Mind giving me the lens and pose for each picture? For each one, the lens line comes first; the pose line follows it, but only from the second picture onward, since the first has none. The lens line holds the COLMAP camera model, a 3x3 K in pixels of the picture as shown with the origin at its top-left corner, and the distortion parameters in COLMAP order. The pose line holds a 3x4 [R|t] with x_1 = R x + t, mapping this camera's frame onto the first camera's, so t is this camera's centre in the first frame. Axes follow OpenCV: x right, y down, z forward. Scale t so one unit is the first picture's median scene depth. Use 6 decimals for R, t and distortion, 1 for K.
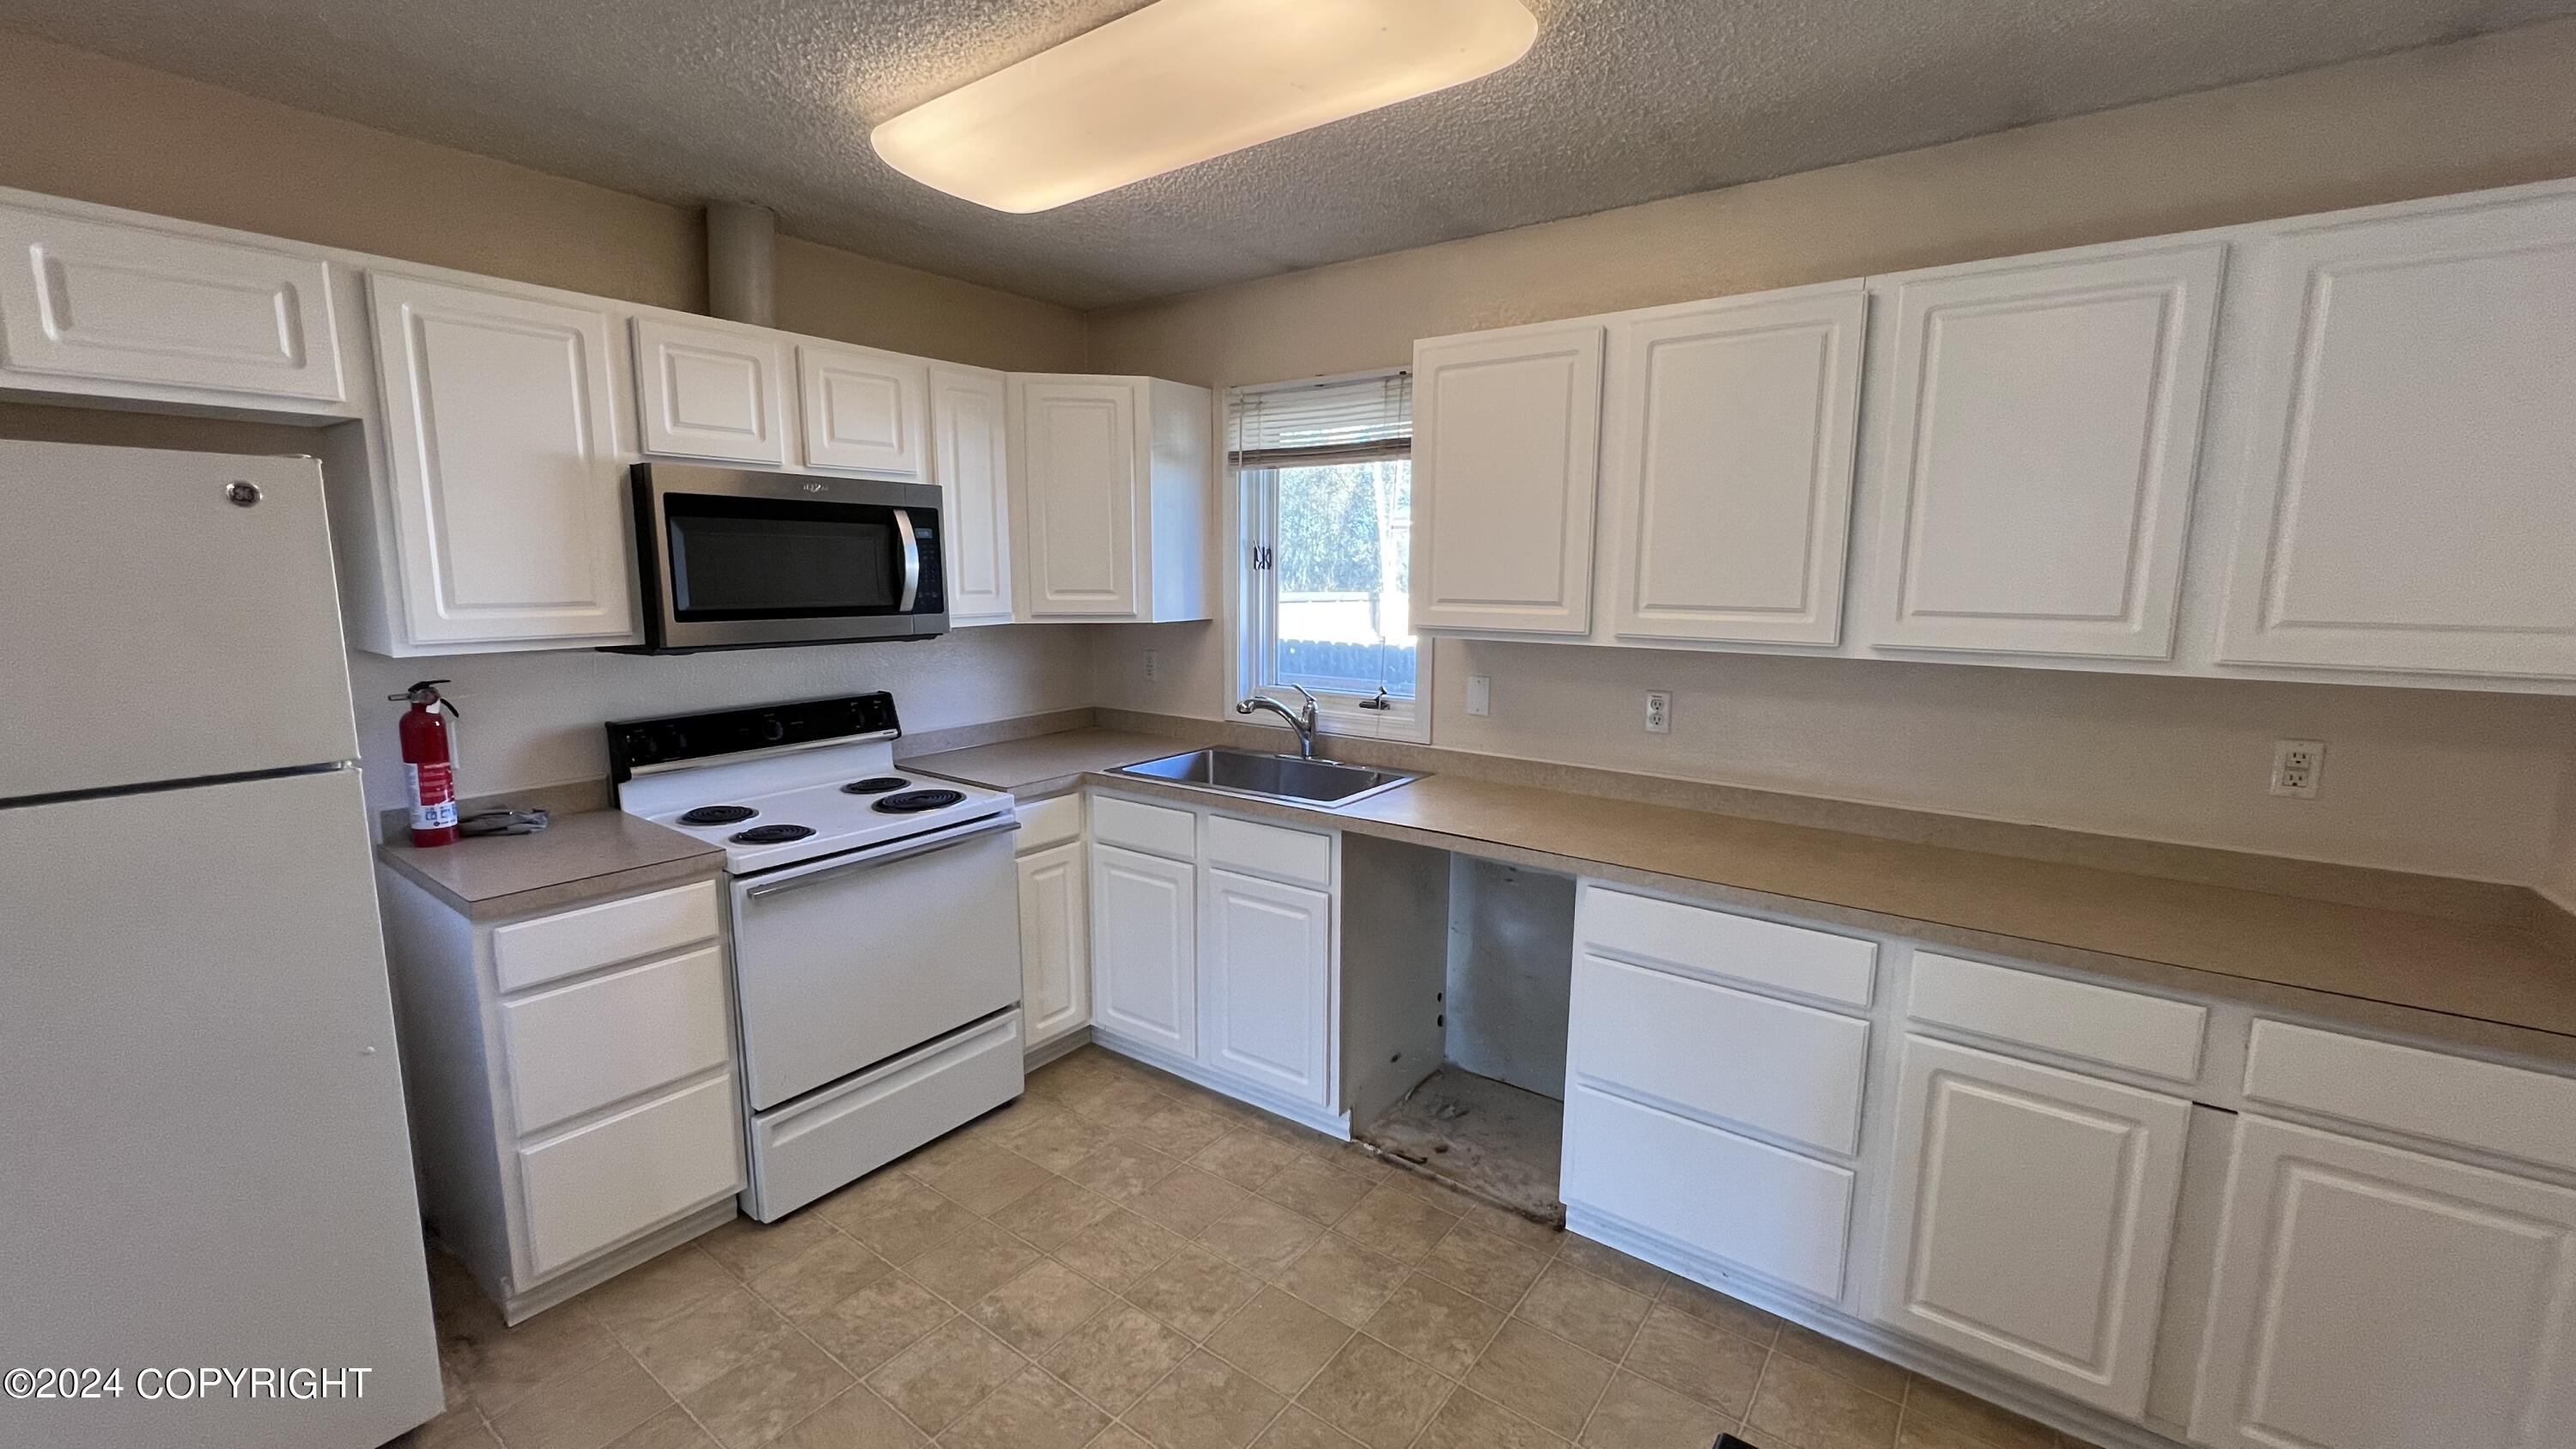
lens RADIAL K [[1030.8, 0, 1298.3], [0, 1030.8, 720.9], [0, 0, 1]] dist [-0.002643, -0.000303]
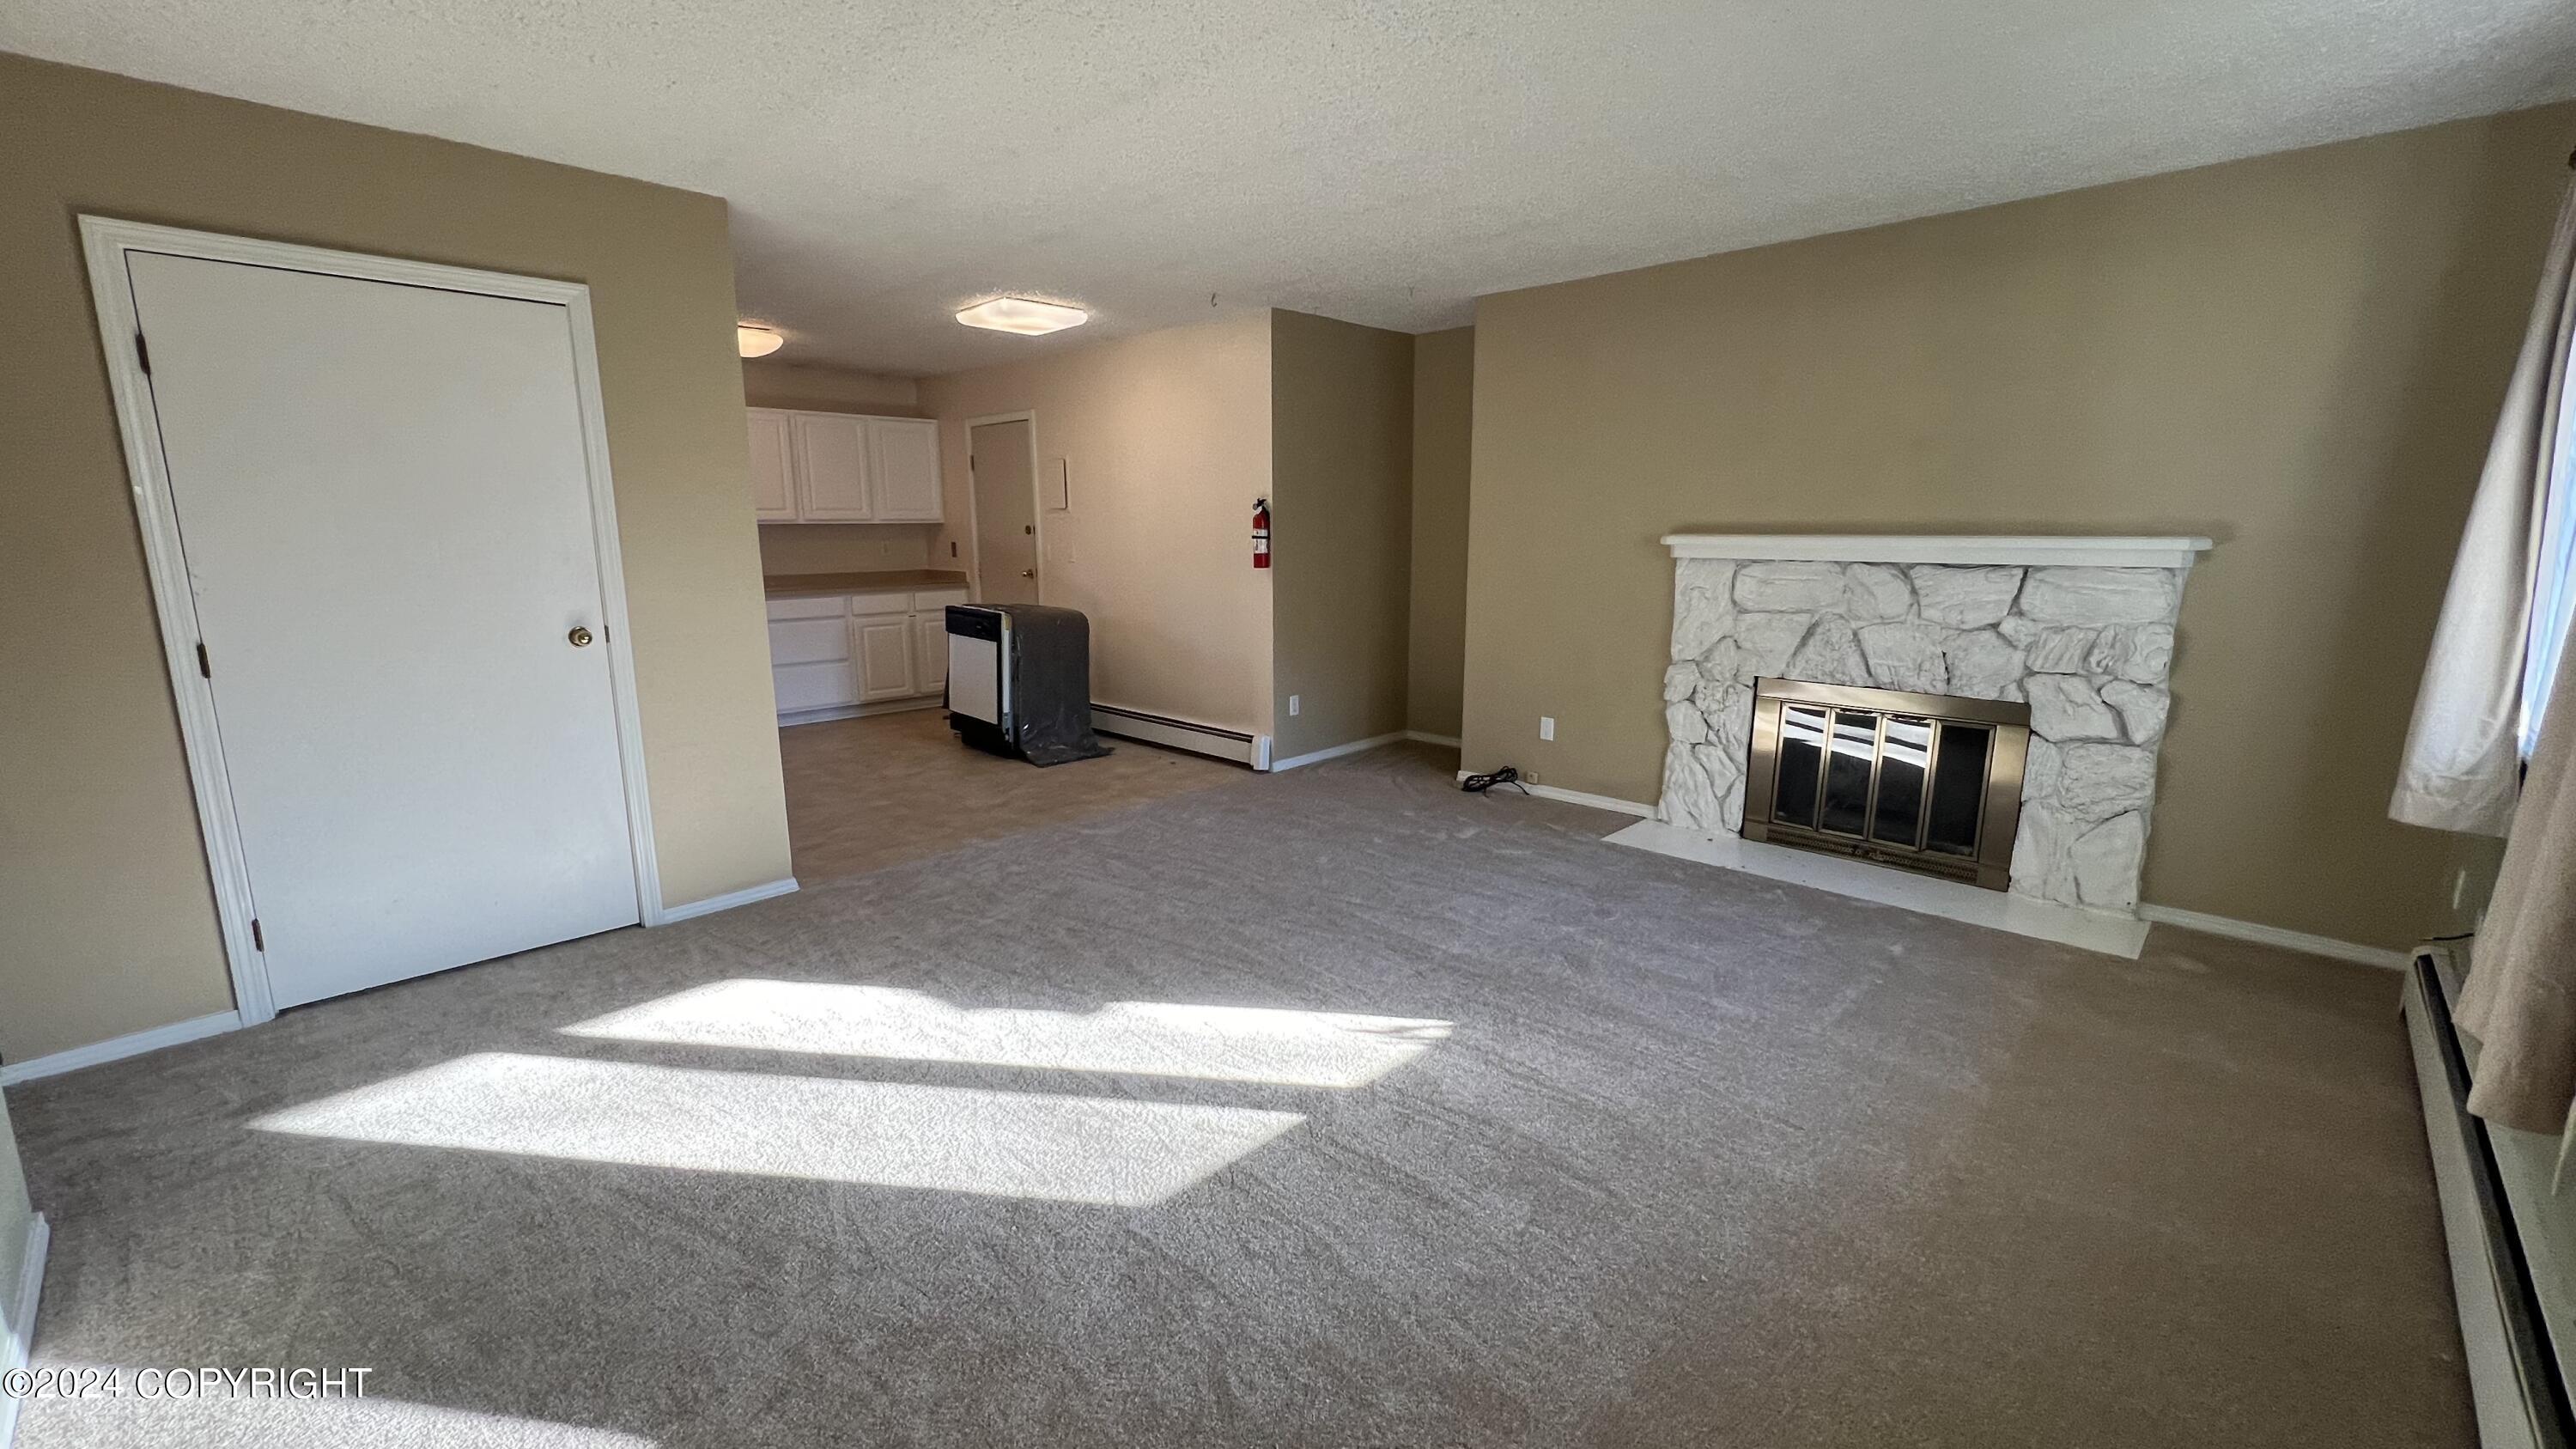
lens RADIAL K [[1033.0, 0, 1299.4], [0, 1033.0, 719.0], [0, 0, 1]] dist [0.001386, -0.000022]
pose [[0.126228, -0.198947, 0.971847, -1.934921], [0.153358, 0.971819, 0.179022, 0.151673], [-0.980075, 0.126443, 0.153181, -0.748625]]
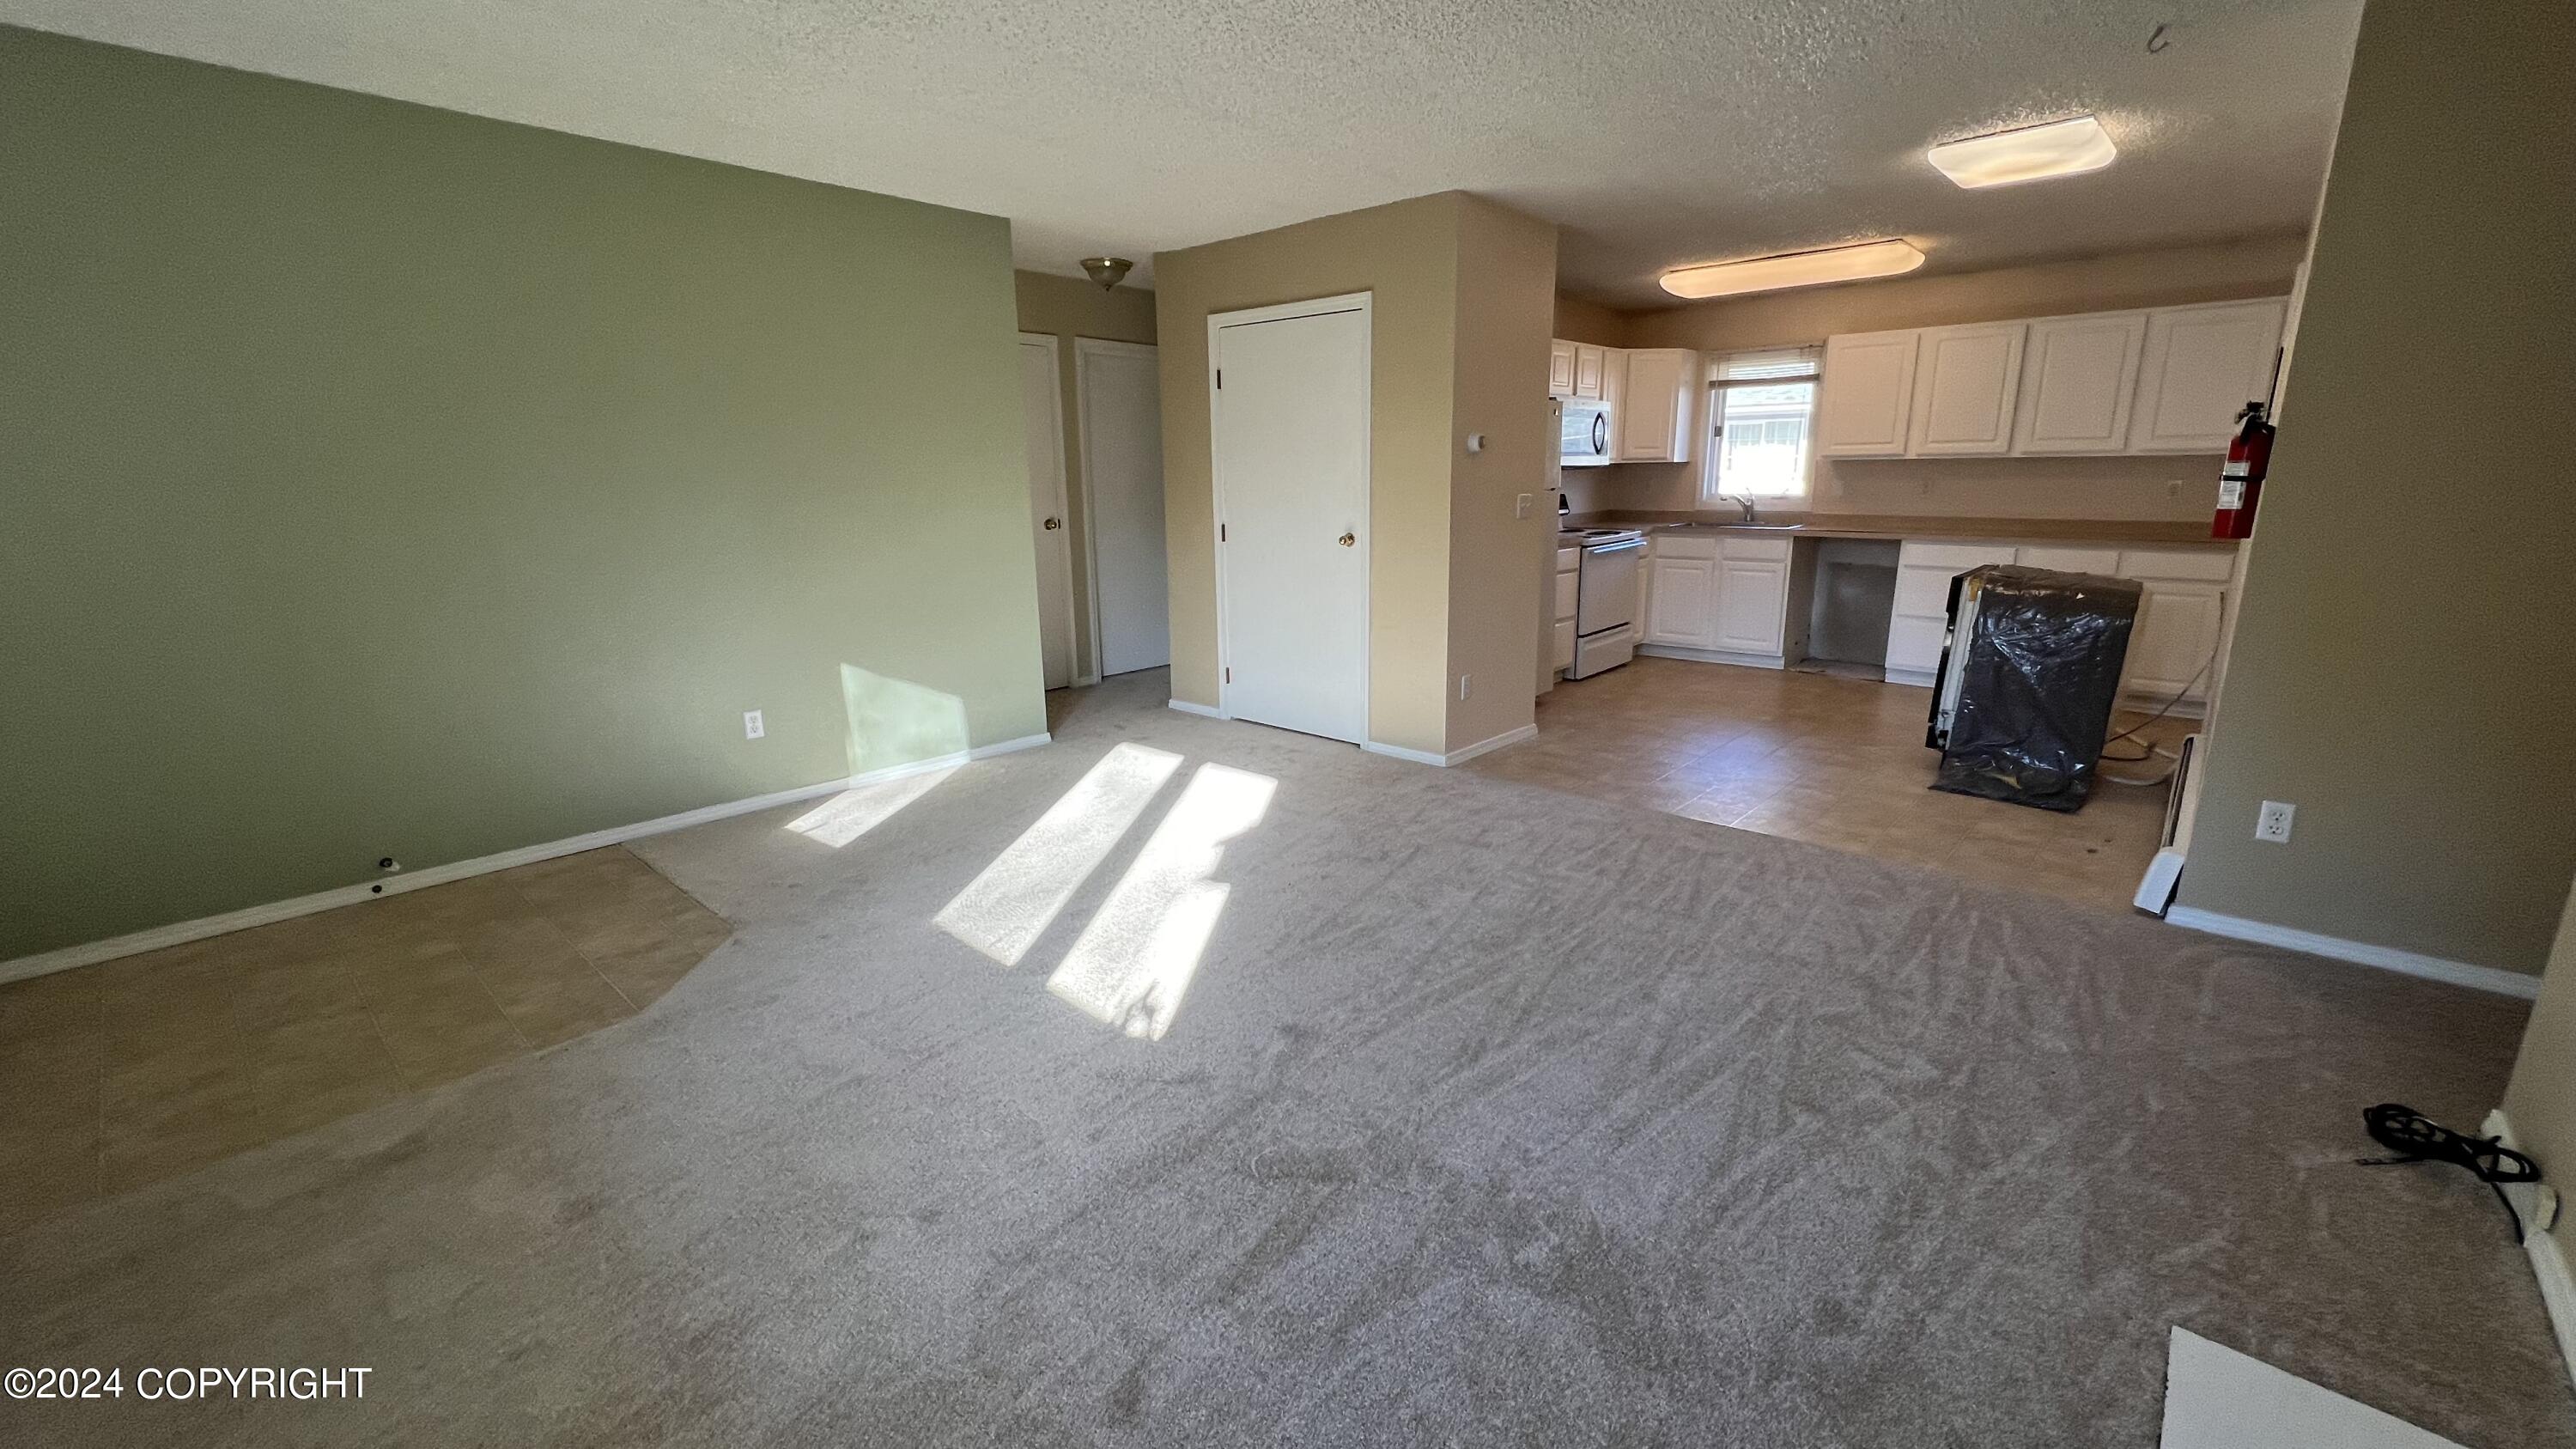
lens RADIAL K [[1033.0, 0, 1288.5], [0, 1033.0, 729.5], [0, 0, 1]] dist [0.001386, -0.000022]
pose [[0.994354, 0.003195, -0.106069, -0.824122], [0.006941, 0.995448, 0.095053, 0.292991], [0.105890, -0.095253, 0.989805, -1.514791]]
